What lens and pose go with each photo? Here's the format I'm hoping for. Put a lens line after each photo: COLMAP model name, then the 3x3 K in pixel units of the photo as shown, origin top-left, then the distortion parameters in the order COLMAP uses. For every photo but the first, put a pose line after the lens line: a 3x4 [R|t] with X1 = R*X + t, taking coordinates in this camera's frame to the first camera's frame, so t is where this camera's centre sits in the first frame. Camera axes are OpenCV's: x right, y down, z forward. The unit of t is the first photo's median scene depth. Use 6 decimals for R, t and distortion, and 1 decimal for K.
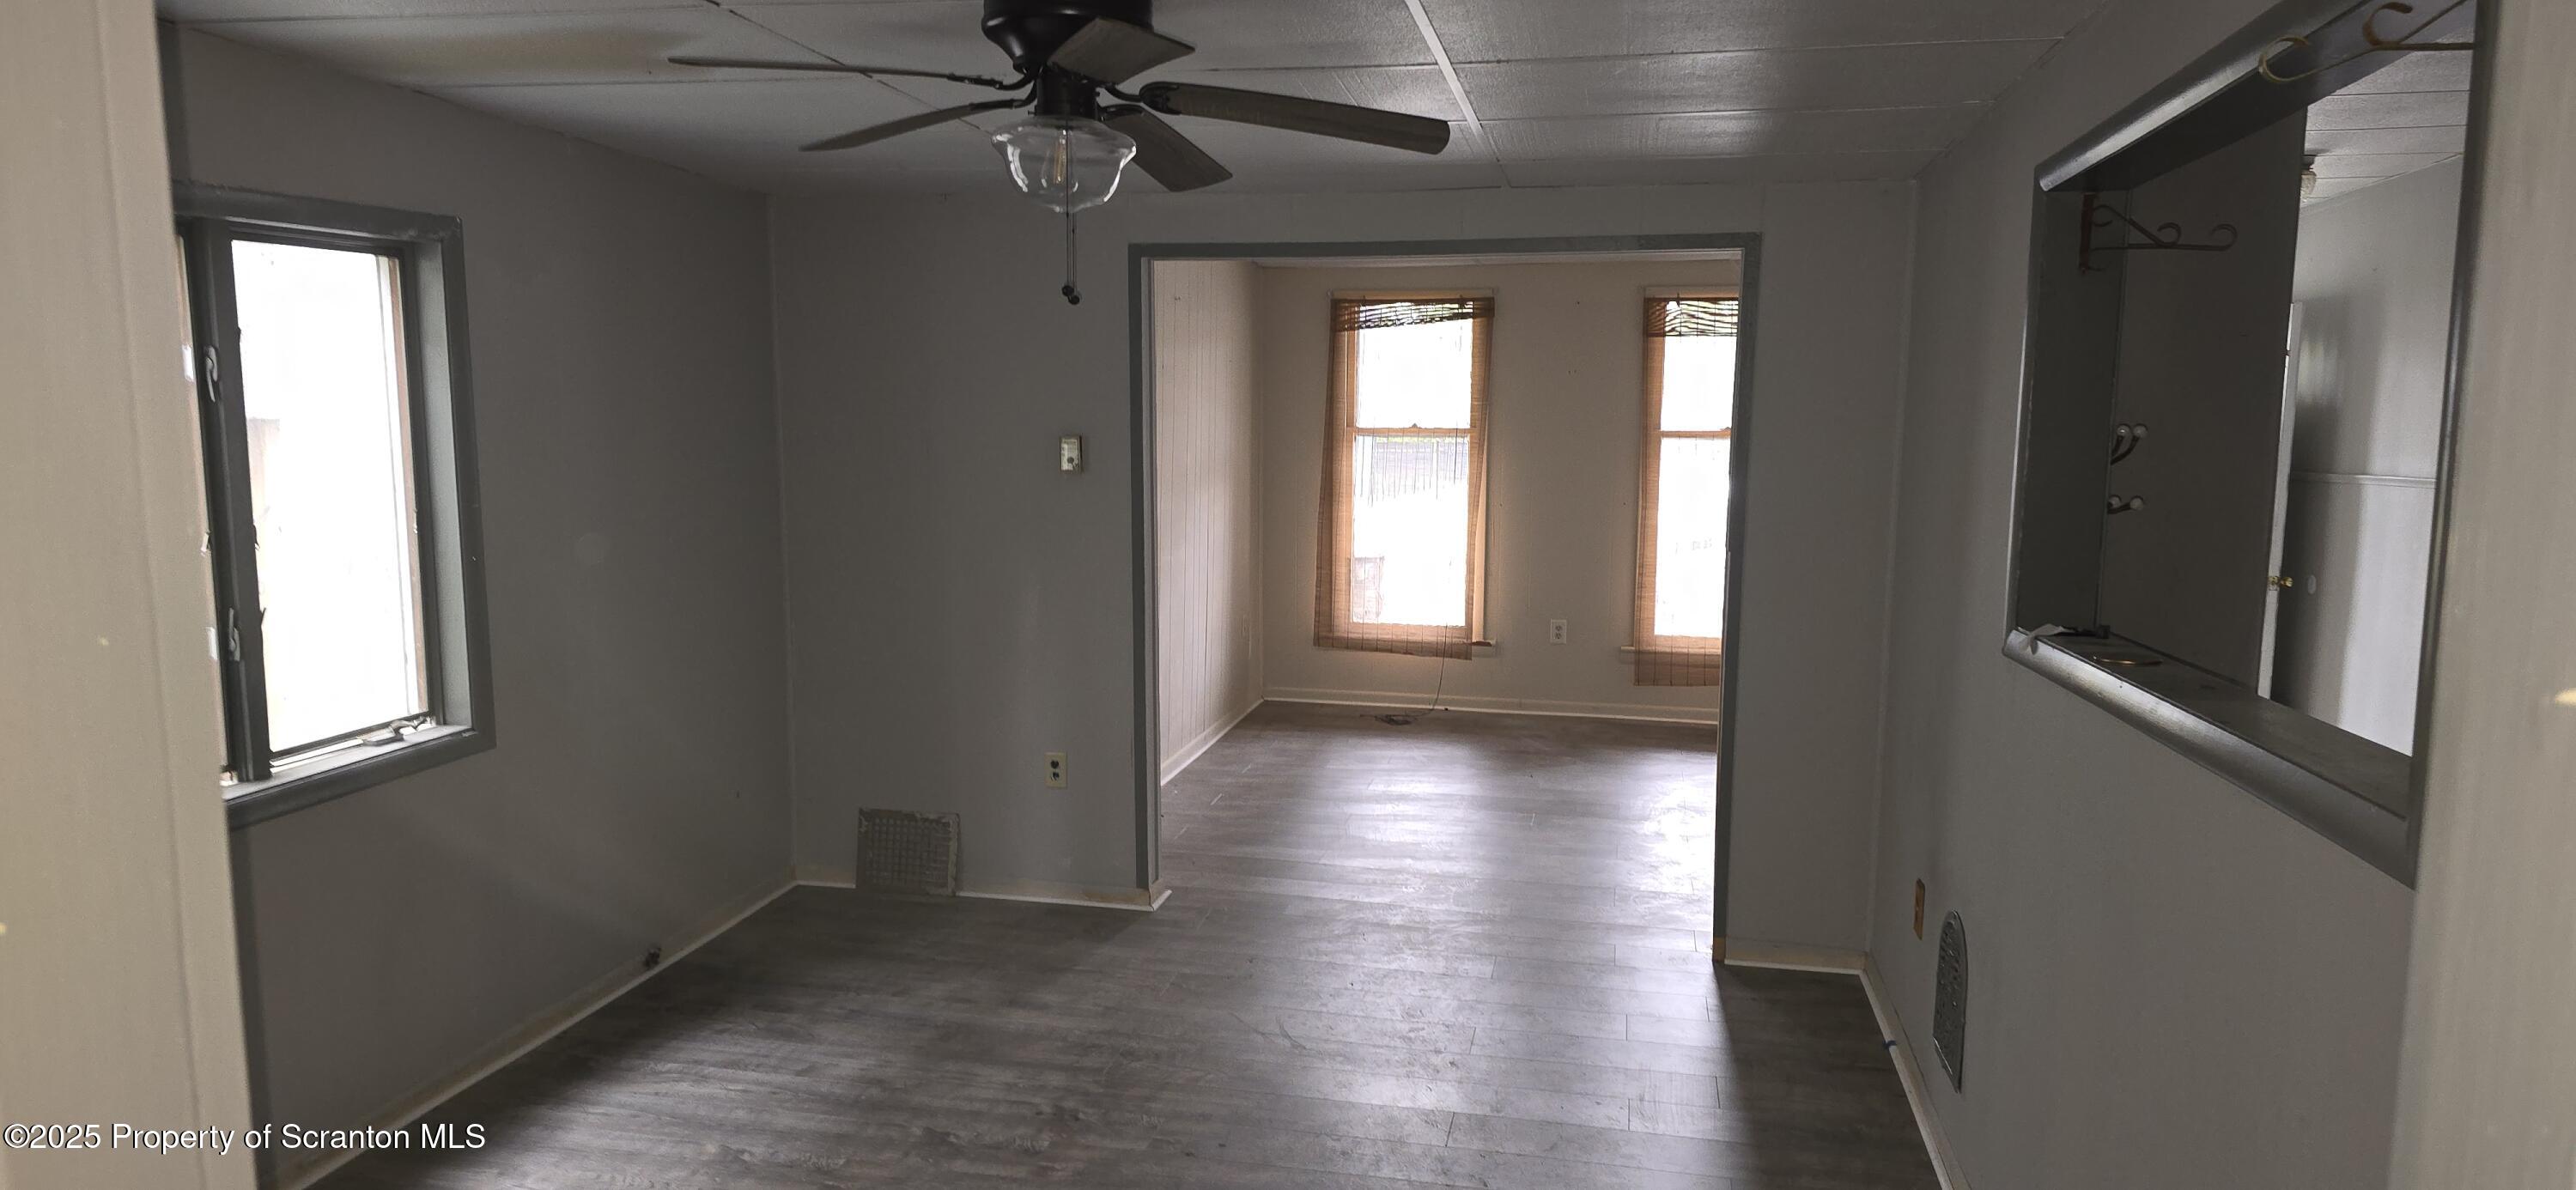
lens RADIAL K [[1678.2, 0, 1273.4], [0, 1678.2, 605.9], [0, 0, 1]] dist [0.008674, -0.002626]
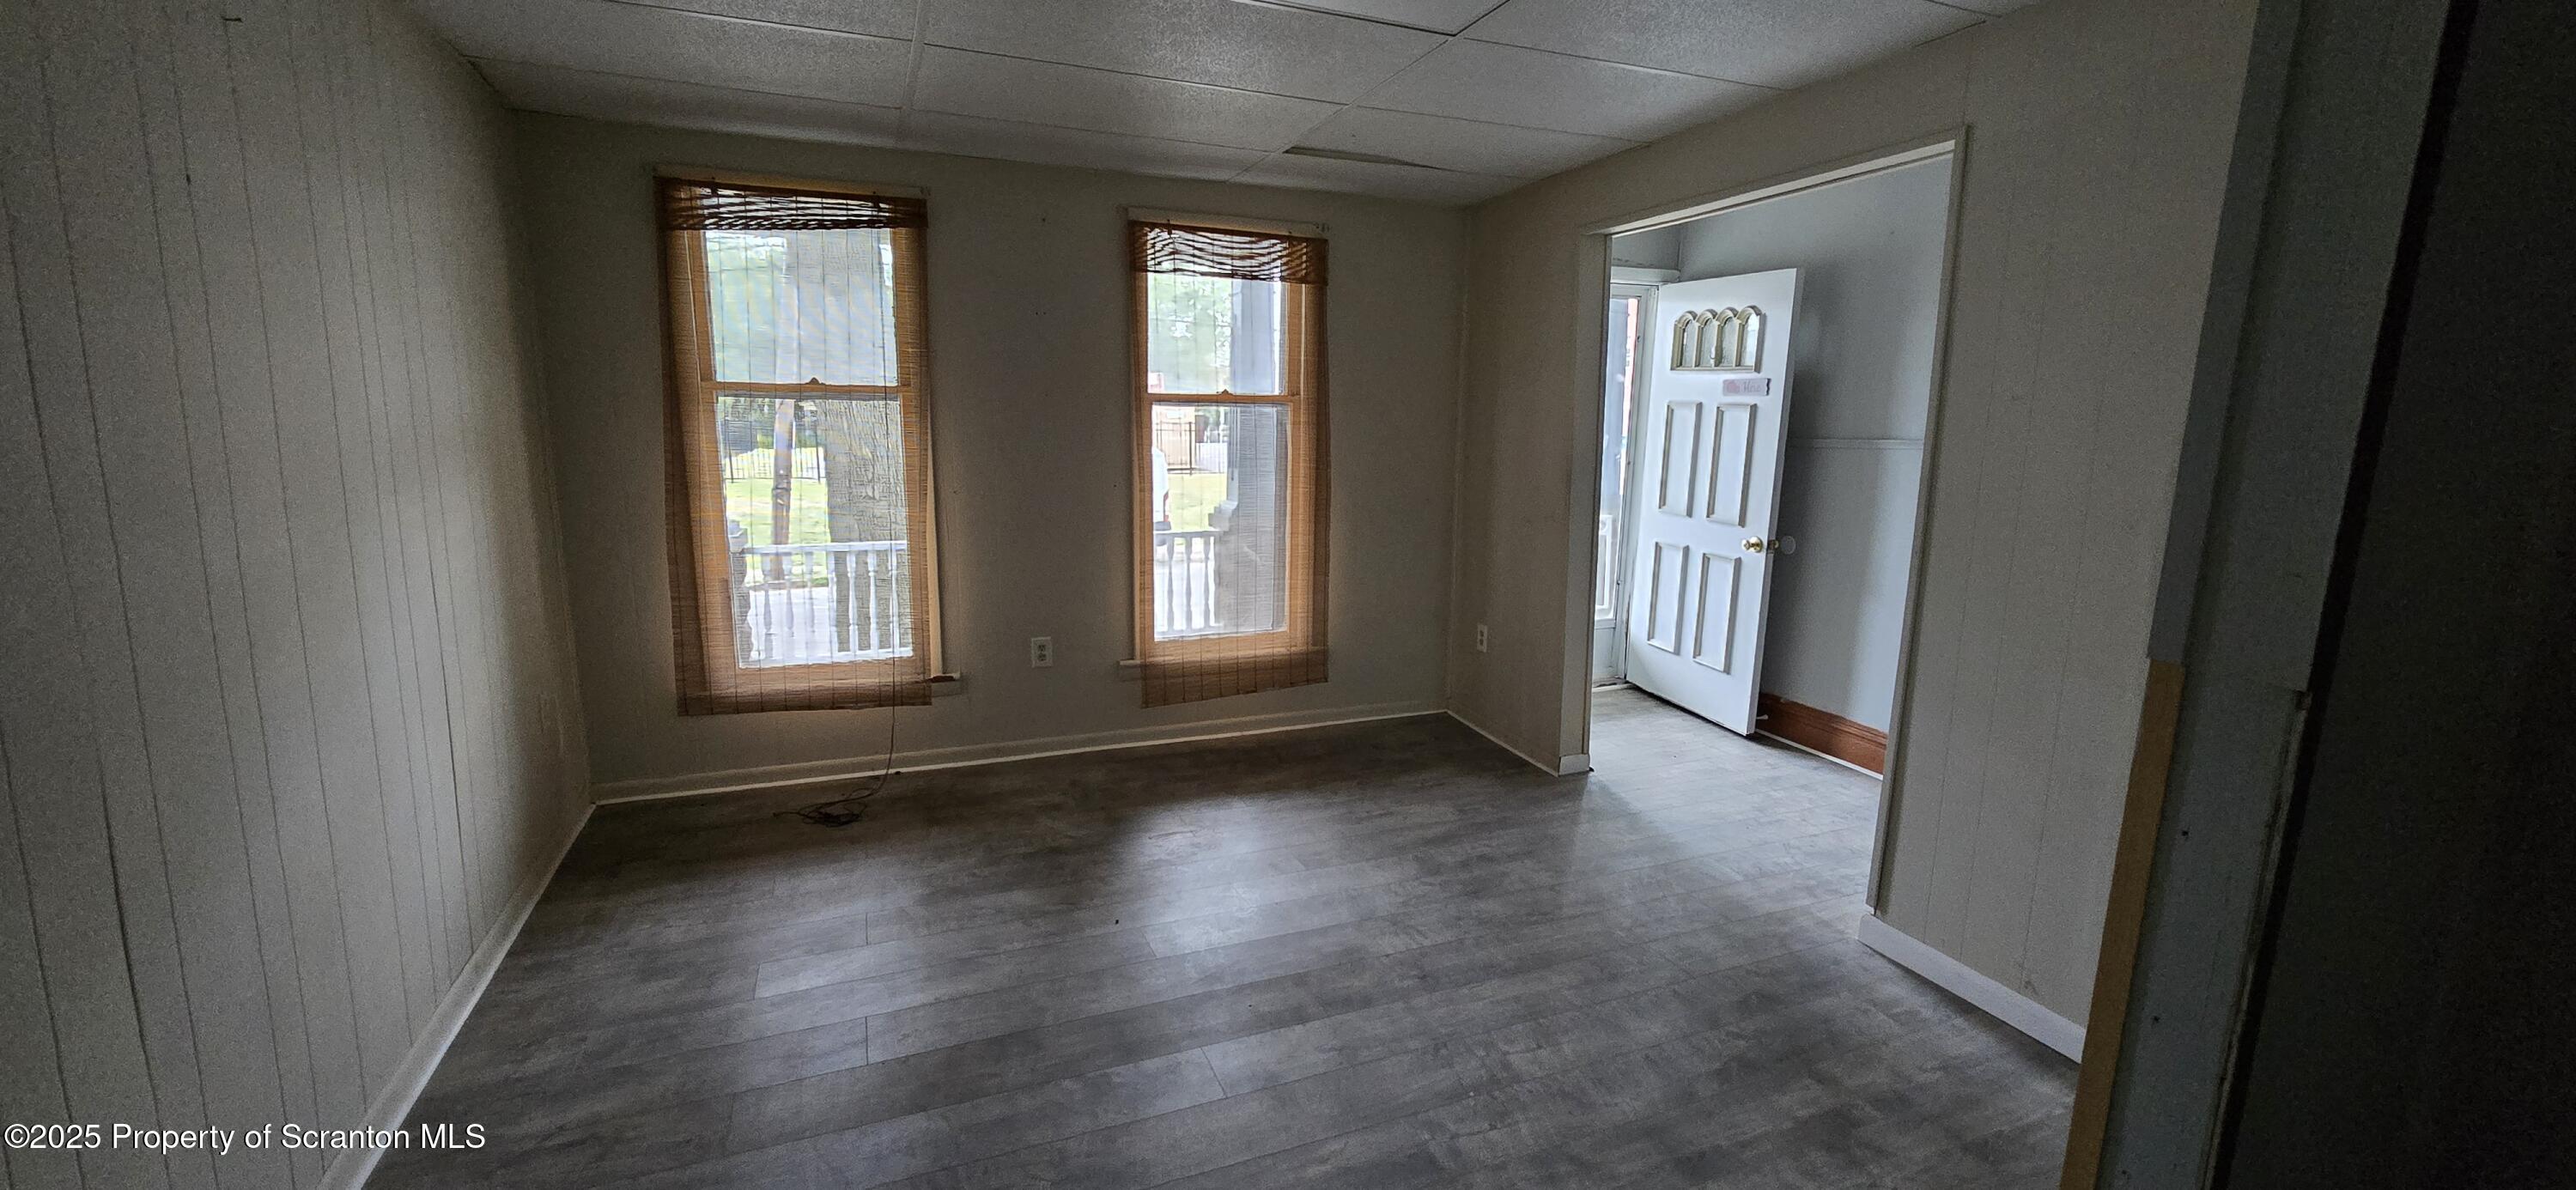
lens RADIAL K [[1040.0, 0, 1317.1], [0, 1040.0, 604.3], [0, 0, 1]] dist [-0.007103, -0.000195]
pose [[0.817773, -0.097519, 0.567220, 0.002138], [0.056669, 0.994395, 0.089259, -0.042723], [-0.572745, -0.040850, 0.818715, 0.530878]]
